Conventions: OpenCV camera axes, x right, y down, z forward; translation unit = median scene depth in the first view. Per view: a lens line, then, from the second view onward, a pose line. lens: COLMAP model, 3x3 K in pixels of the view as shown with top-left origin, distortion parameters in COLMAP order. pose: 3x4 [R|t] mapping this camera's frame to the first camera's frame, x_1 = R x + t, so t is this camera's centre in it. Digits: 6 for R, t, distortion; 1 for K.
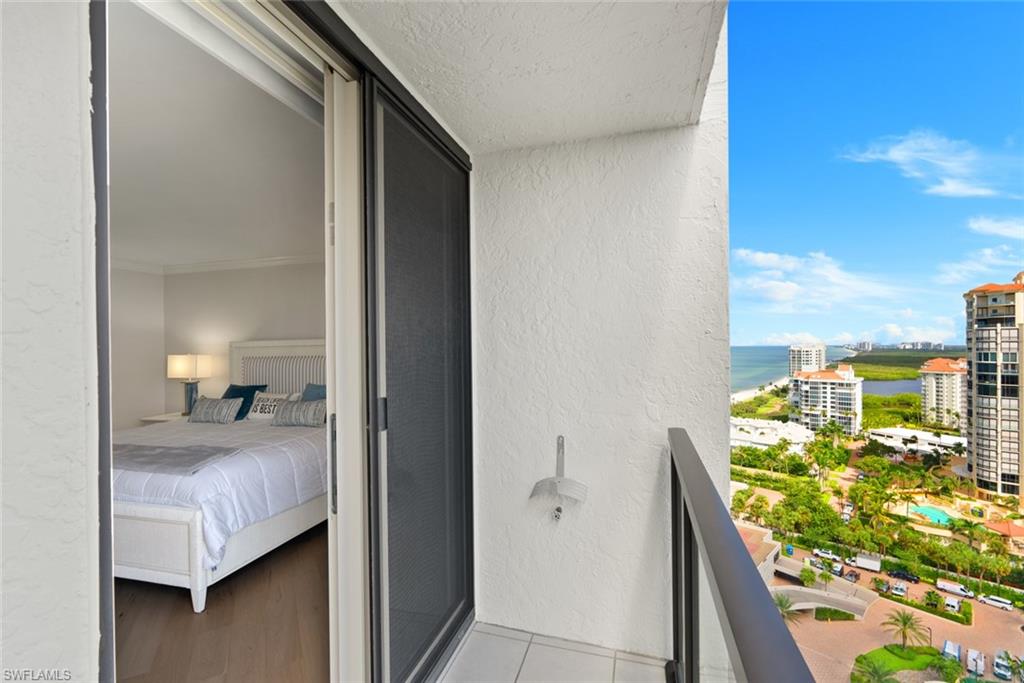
lens RADIAL K [[461.5, 0, 512.0], [0, 461.5, 341.5], [0, 0, 1]] dist [0.003029, 0.000354]
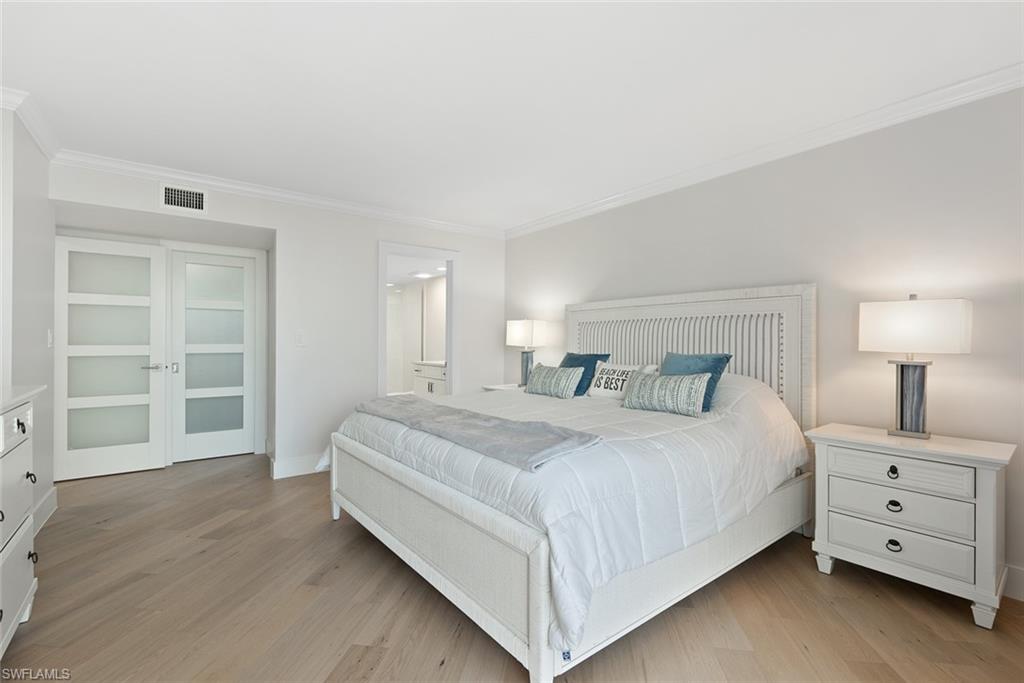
lens RADIAL K [[461.5, 0, 512.0], [0, 461.5, 341.5], [0, 0, 1]] dist [0.003029, 0.000354]
pose [[0.806707, 0.019801, -0.590620, -0.232725], [-0.016347, 0.999804, 0.011191, 0.074161], [0.590726, 0.000627, 0.806872, 0.319846]]
